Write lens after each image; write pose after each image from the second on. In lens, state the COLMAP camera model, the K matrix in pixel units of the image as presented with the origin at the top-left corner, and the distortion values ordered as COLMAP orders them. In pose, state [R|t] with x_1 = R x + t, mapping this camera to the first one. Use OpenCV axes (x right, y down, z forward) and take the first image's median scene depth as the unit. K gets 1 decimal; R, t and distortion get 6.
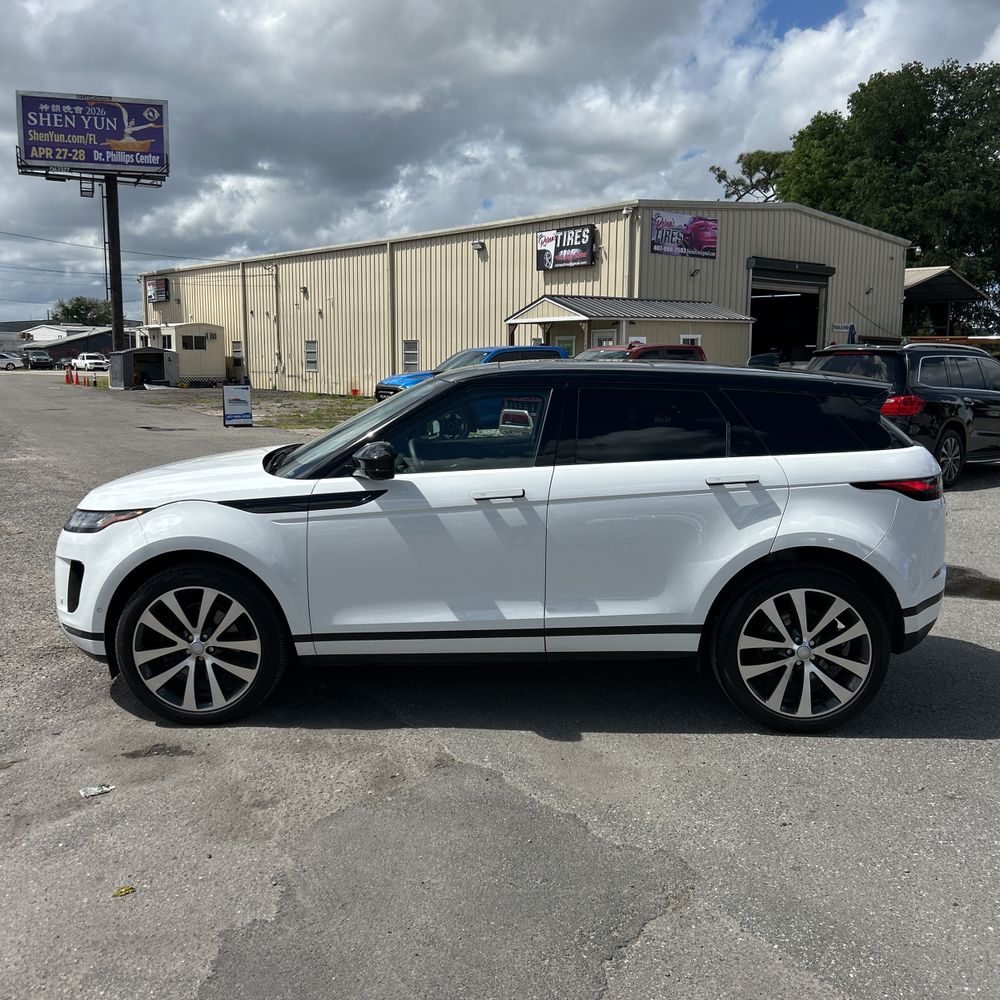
lens RADIAL K [[1018.6, 0, 490.6], [0, 1018.6, 496.6], [0, 0, 1]] dist [0.010153, 0.000000]
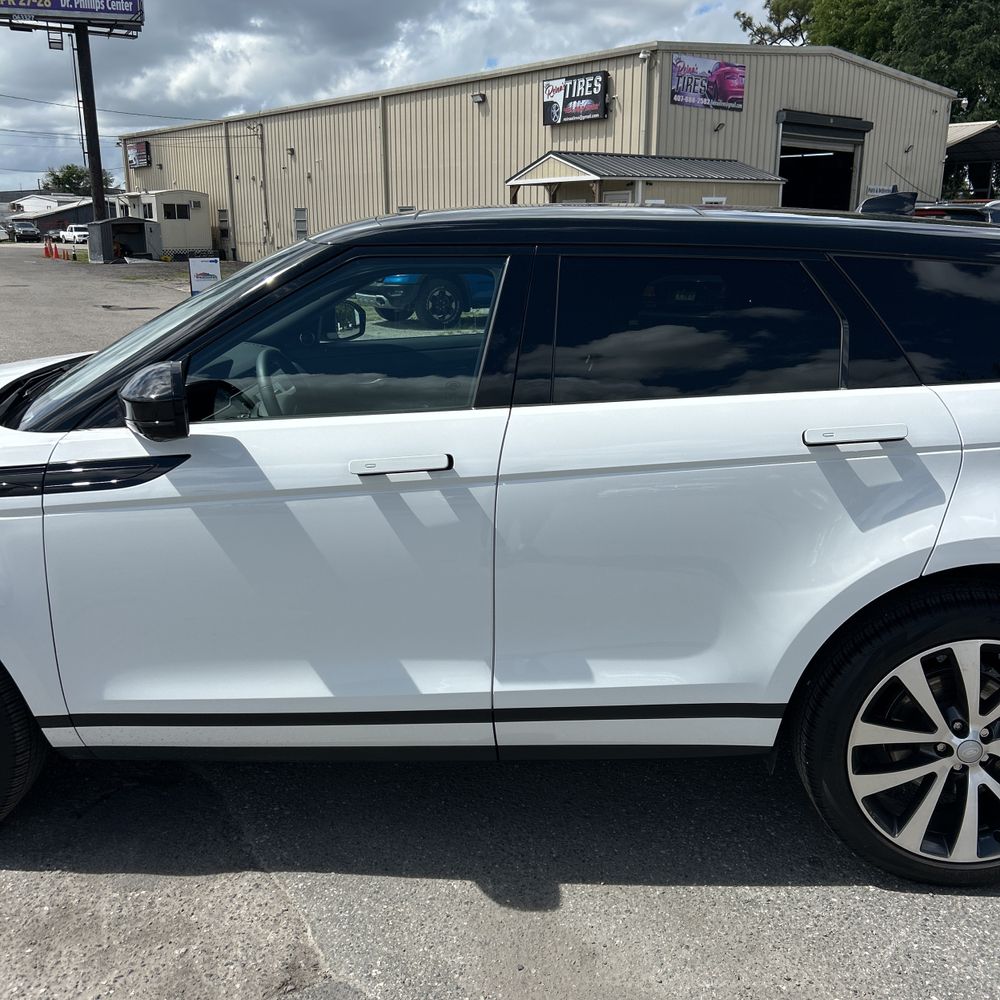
lens RADIAL K [[1018.6, 0, 498.7], [0, 1018.6, 496.1], [0, 0, 1]] dist [0.010153, 0.000000]
pose [[0.999992, -0.003415, -0.001867, 0.005932], [0.003615, 0.992715, 0.120431, -0.005310], [0.001442, -0.120437, 0.992720, 0.059193]]
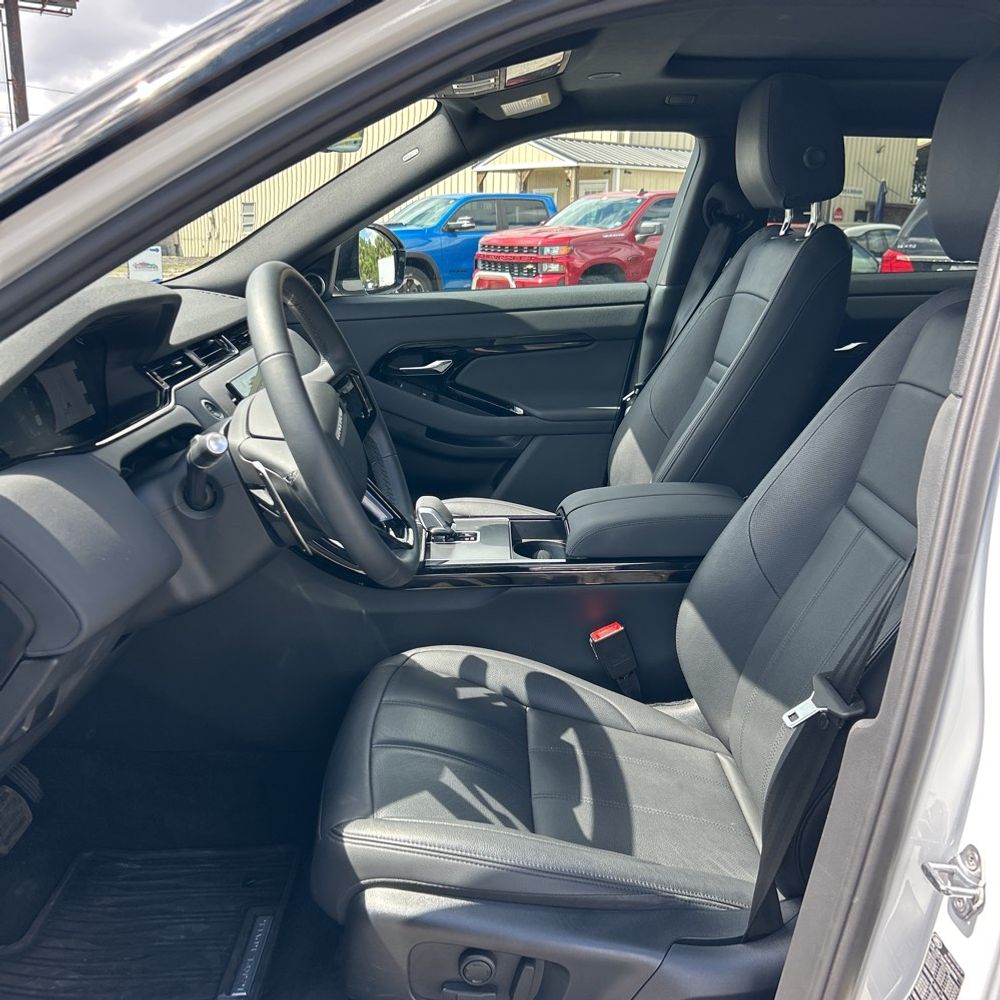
lens RADIAL K [[1018.6, 0, 499.7], [0, 1018.6, 508.0], [0, 0, 1]] dist [0.010153, 0.000000]
pose [[0.998595, 0.002225, 0.052951, -0.005564], [-0.009033, 0.991646, 0.128670, -0.003738], [-0.052223, -0.128967, 0.990273, 0.102640]]
